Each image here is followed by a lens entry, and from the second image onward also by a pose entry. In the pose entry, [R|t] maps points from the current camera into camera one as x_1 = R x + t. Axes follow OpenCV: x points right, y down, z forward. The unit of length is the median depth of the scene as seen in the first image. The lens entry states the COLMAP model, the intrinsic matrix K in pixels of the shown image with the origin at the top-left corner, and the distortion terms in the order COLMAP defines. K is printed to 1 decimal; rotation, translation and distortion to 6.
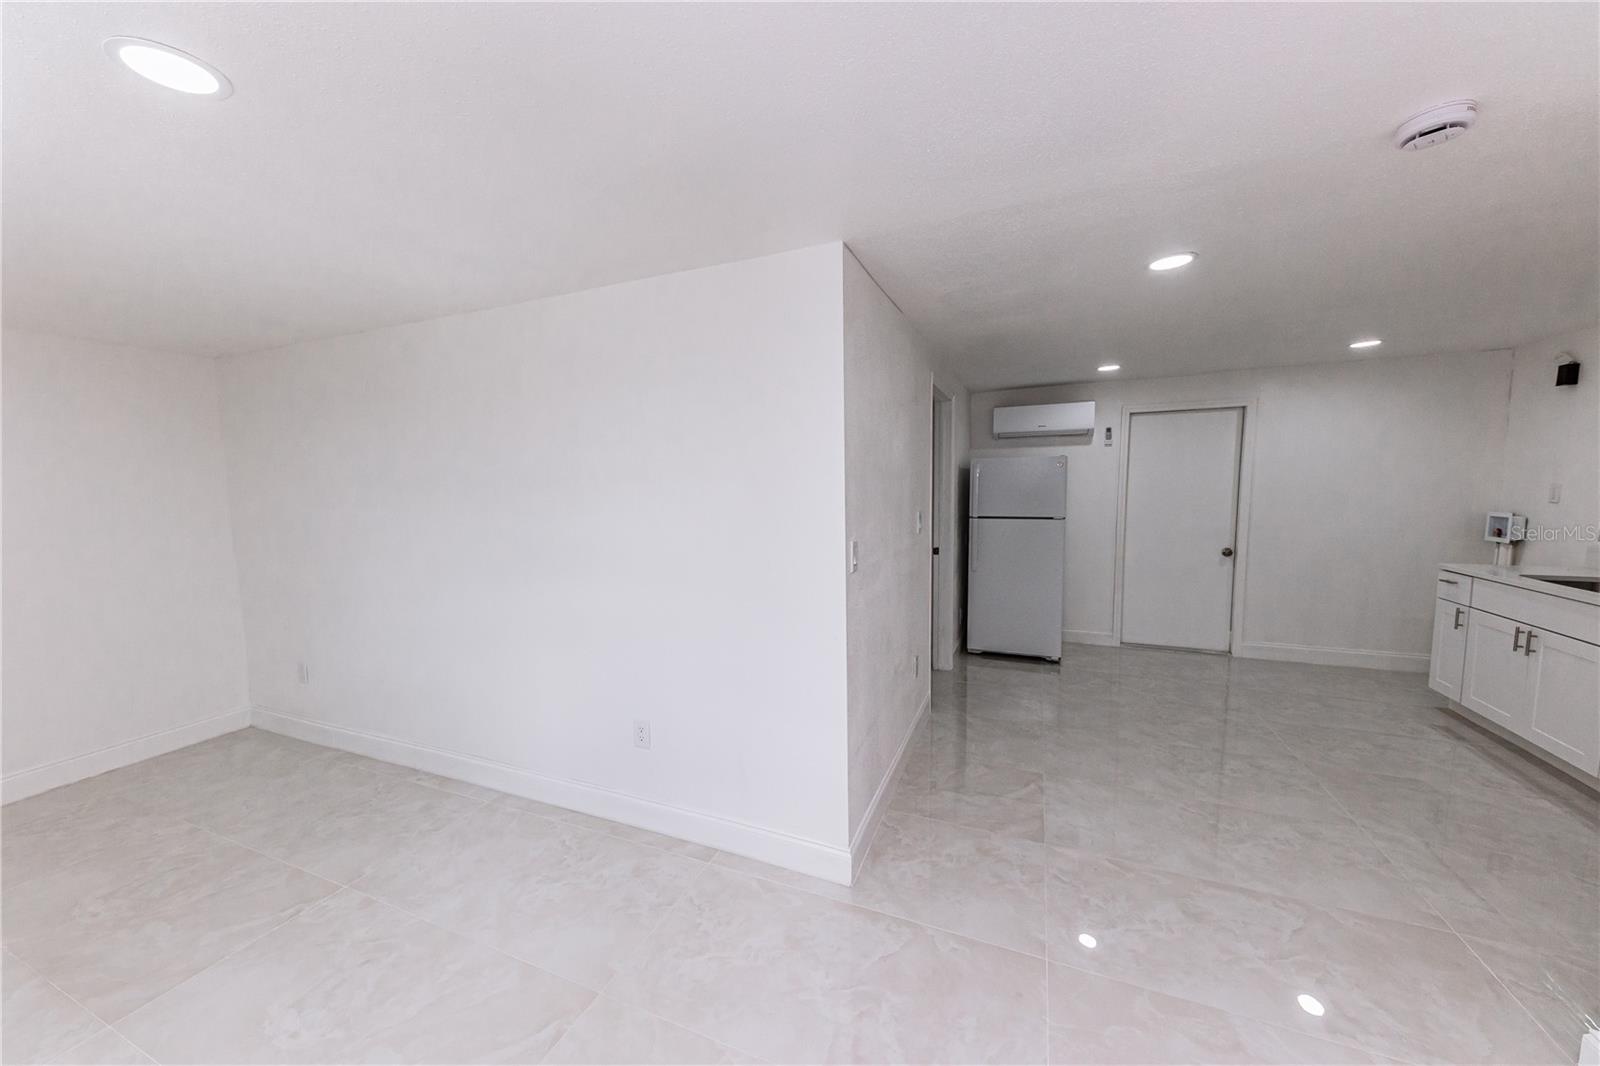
lens RADIAL K [[567.8, 0, 795.9], [0, 567.8, 533.5], [0, 0, 1]] dist [0.002077, -0.000189]
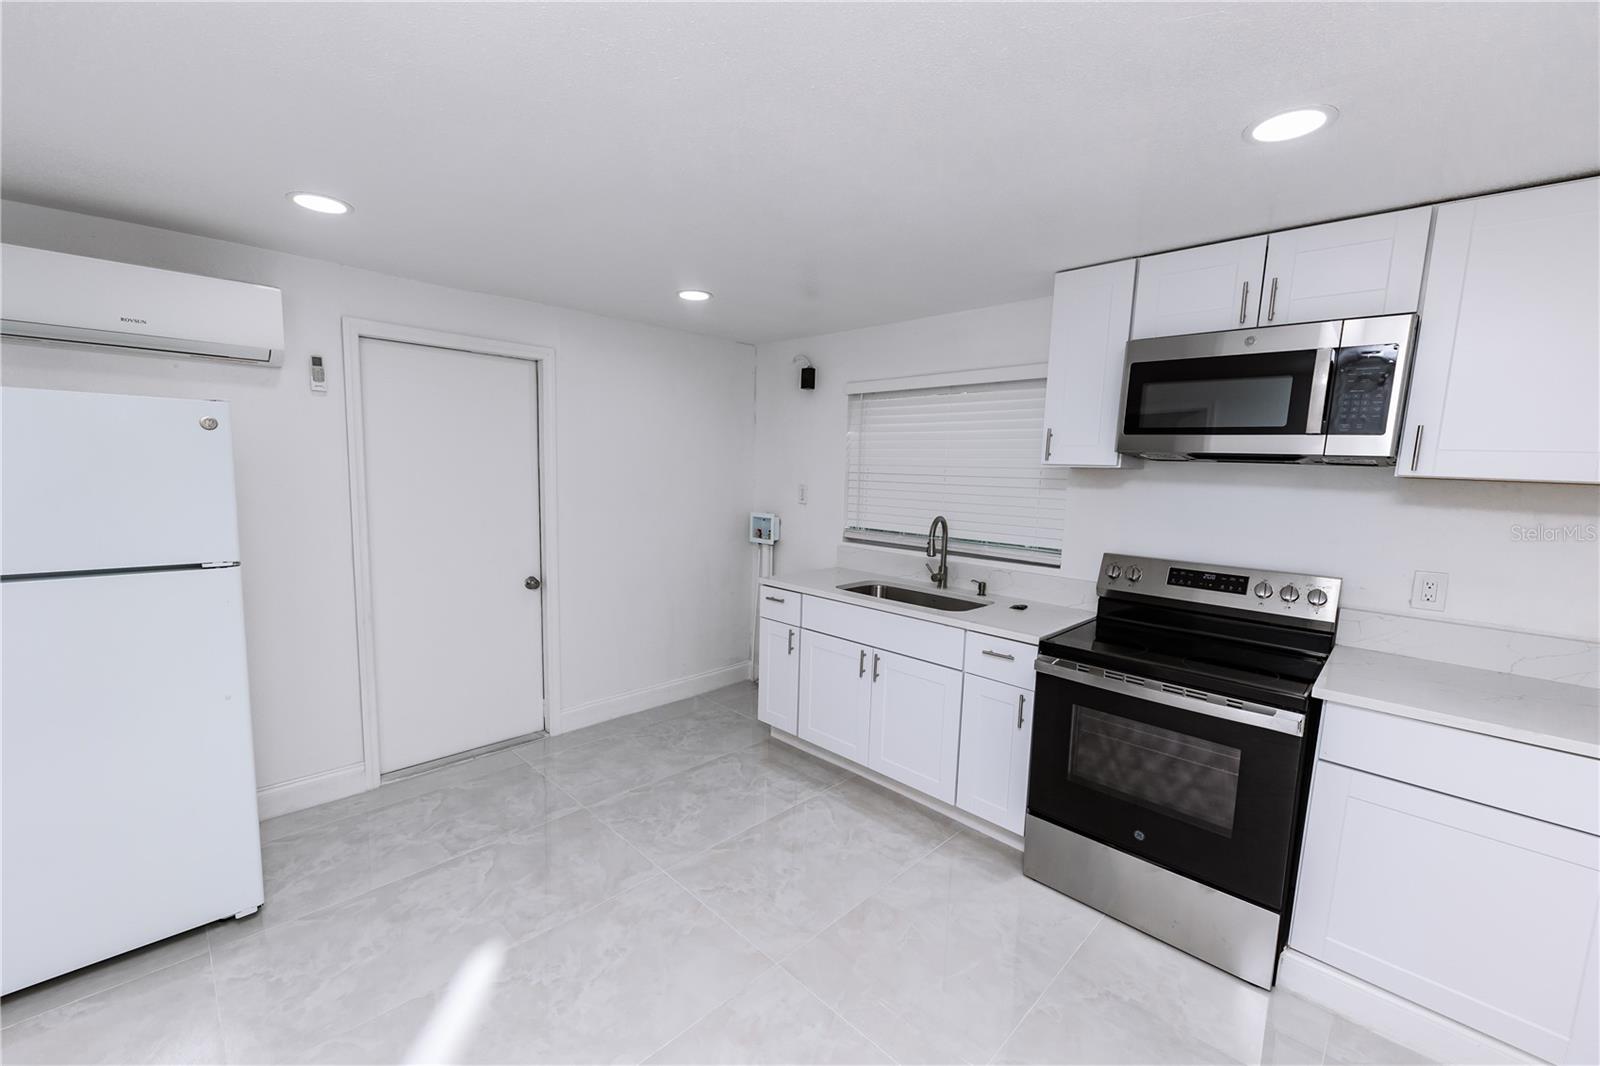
lens RADIAL K [[634.2, 0, 787.5], [0, 634.2, 543.3], [0, 0, 1]] dist [0.001463, -0.001930]
pose [[0.366166, -0.083636, 0.926783, 0.234686], [0.050122, 0.996280, 0.070105, -0.058277], [-0.929199, 0.020783, 0.368996, 0.548235]]
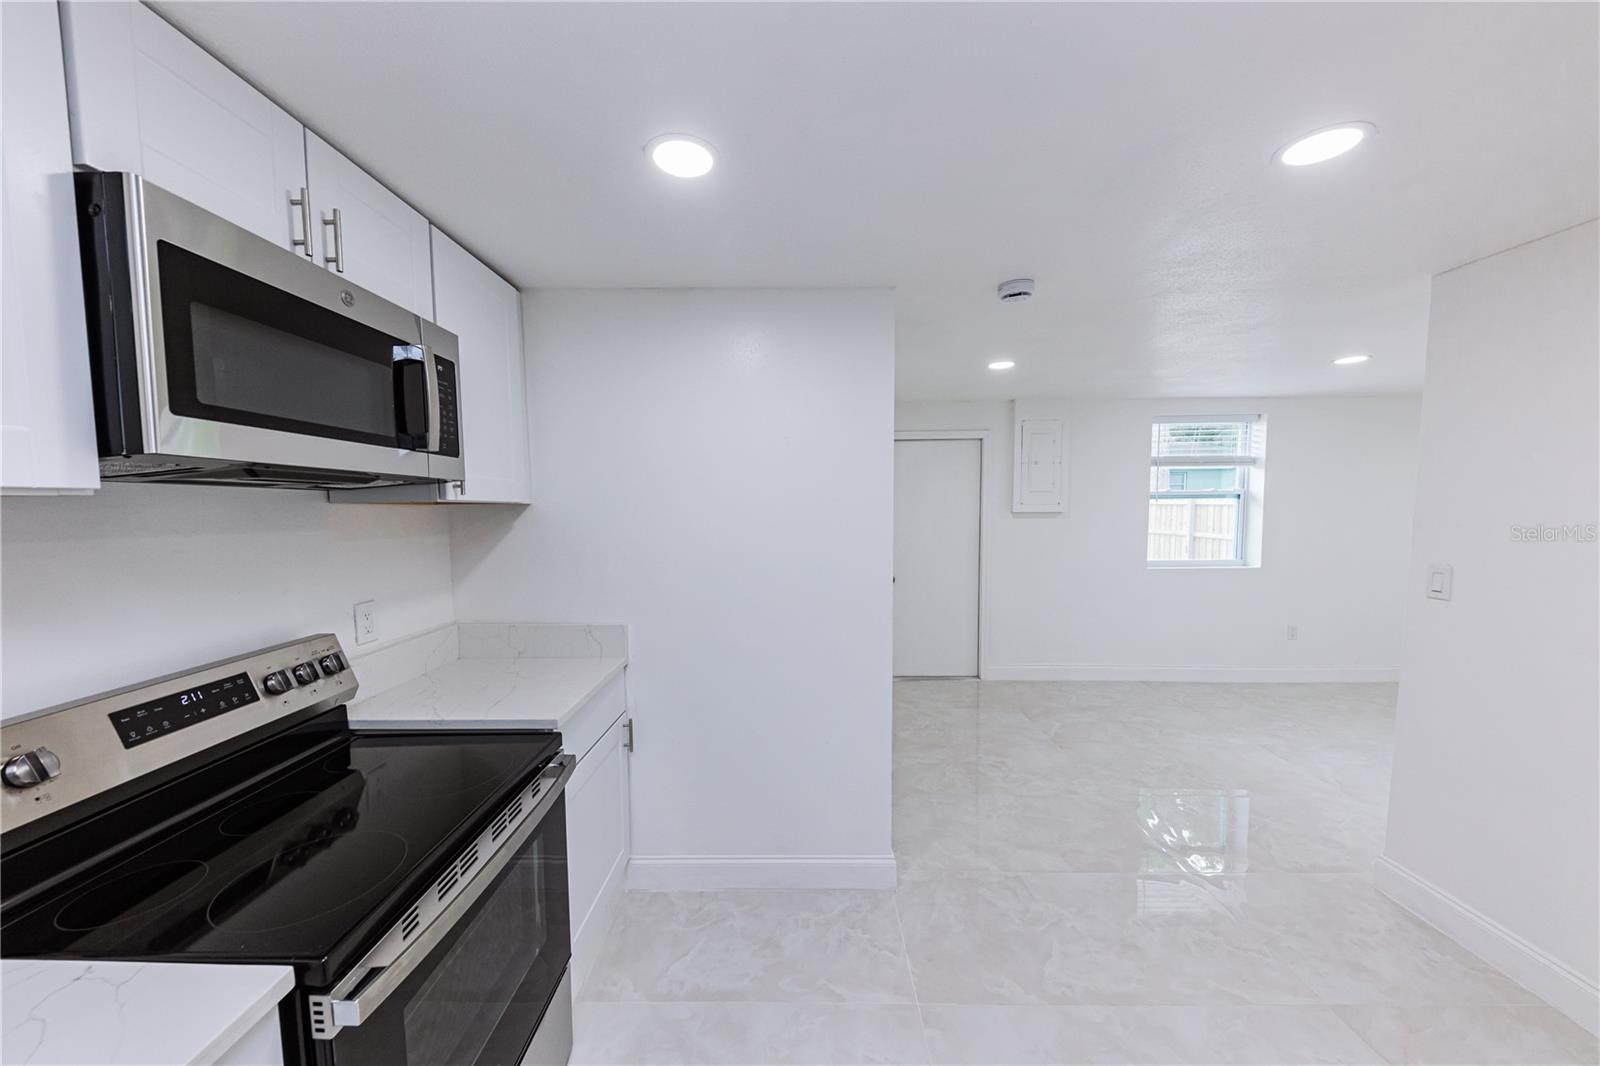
lens RADIAL K [[579.6, 0, 799.5], [0, 579.6, 540.6], [0, 0, 1]] dist [0.006112, -0.001592]
pose [[-0.920717, 0.053865, -0.386497, 0.767309], [-0.009473, 0.987050, 0.160130, -0.092532], [0.390117, 0.151096, -0.908283, 0.773625]]
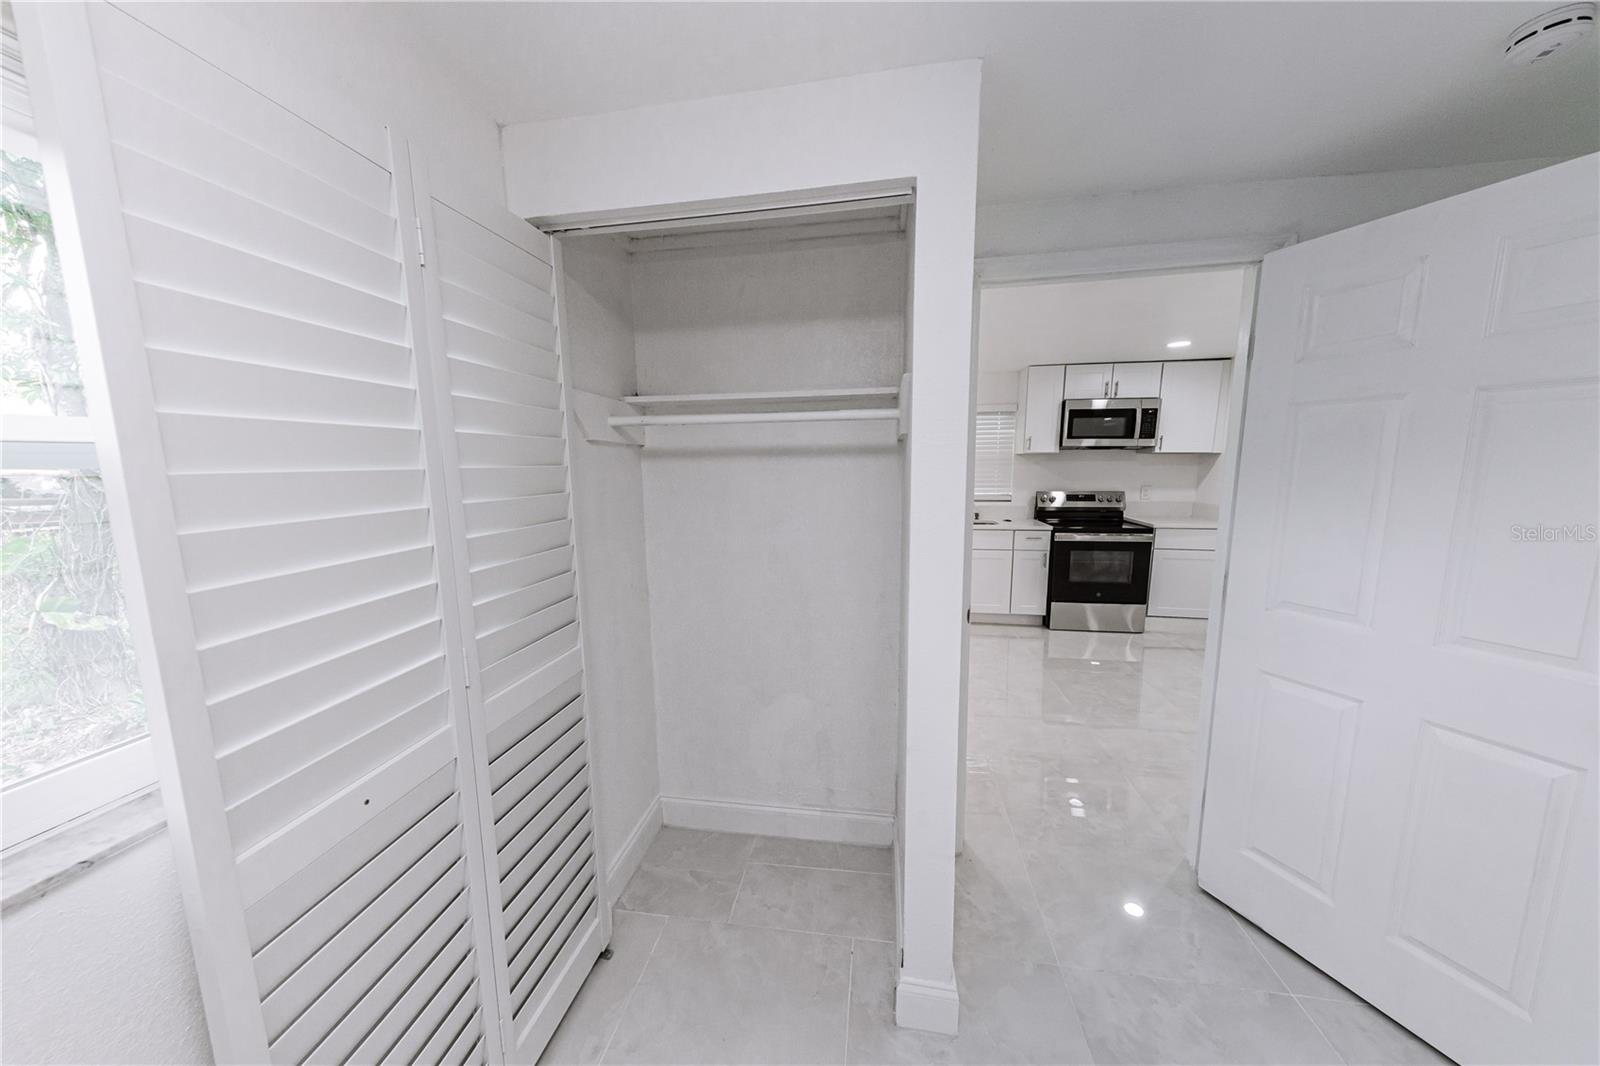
lens RADIAL K [[552.5, 0, 768.8], [0, 552.5, 548.8], [0, 0, 1]] dist [-0.001971, -0.000670]
pose [[-0.233145, -0.123750, 0.964536, -0.162398], [0.103974, 0.983012, 0.151253, -0.115925], [-0.966868, 0.135551, -0.216317, 1.413678]]
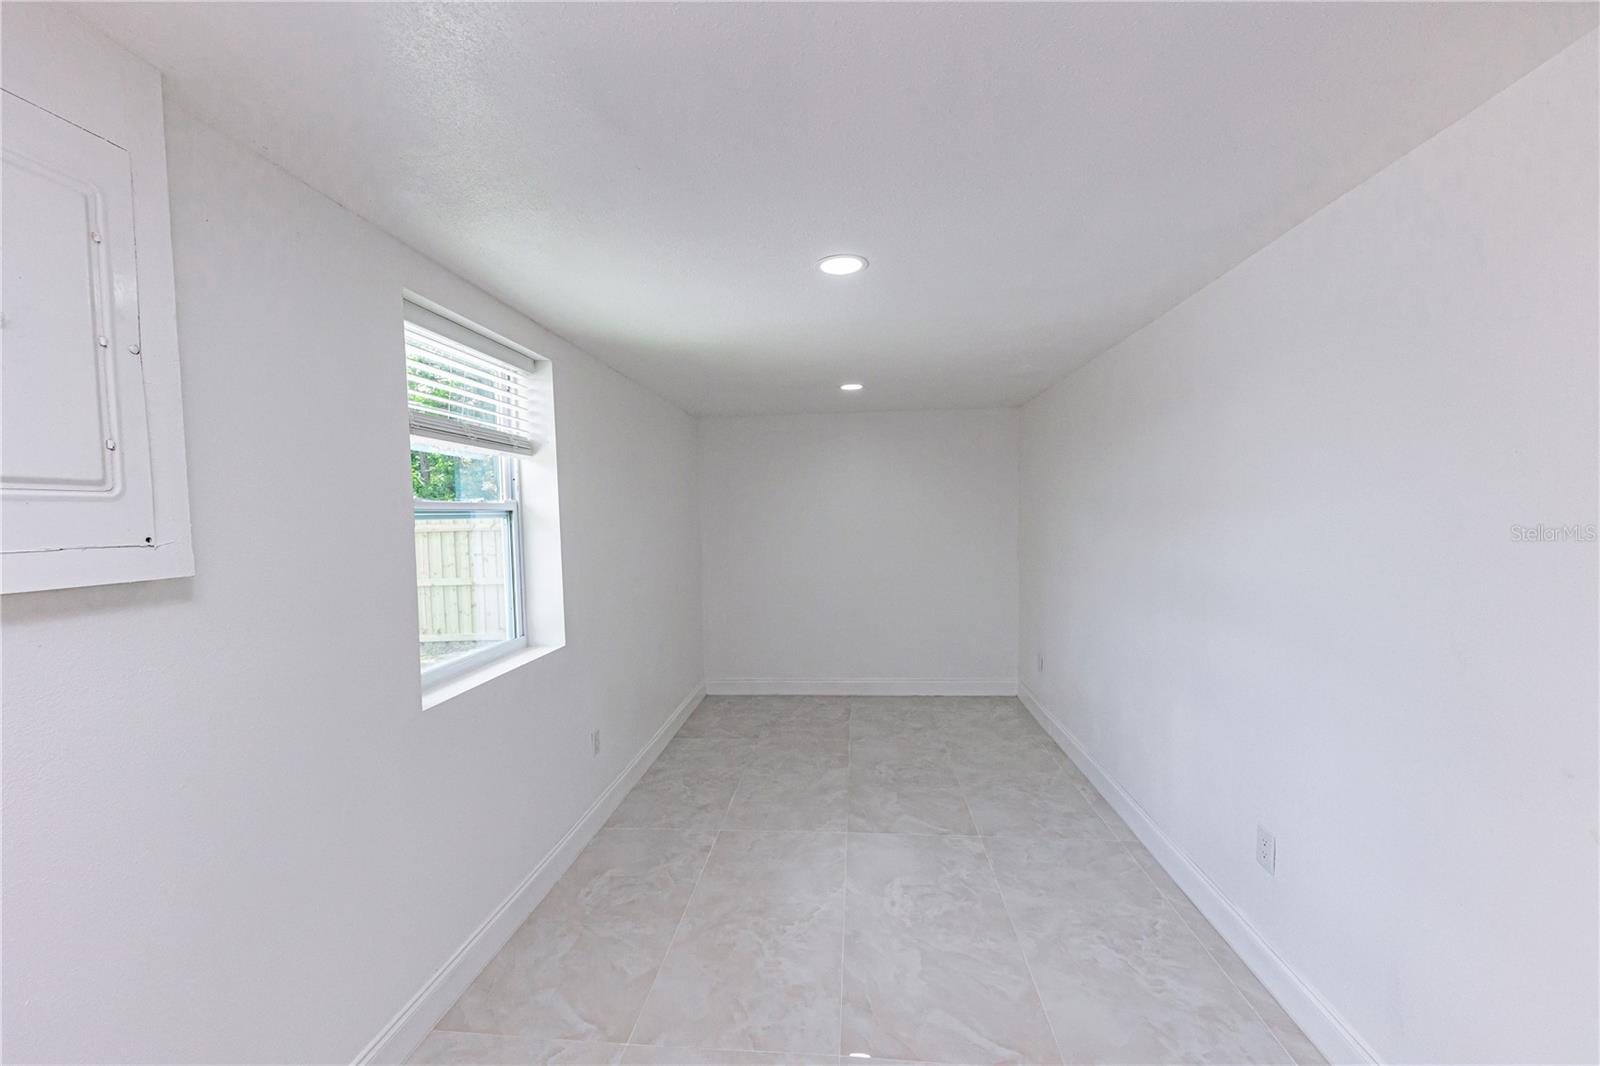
lens RADIAL K [[627.3, 0, 805.5], [0, 627.3, 537.5], [0, 0, 1]] dist [0.015977, -0.004192]
pose [[0.307581, 0.048938, -0.950263, 0.185189], [-0.071278, 0.997056, 0.028277, -0.014264], [0.948848, 0.059035, 0.310164, 0.105356]]
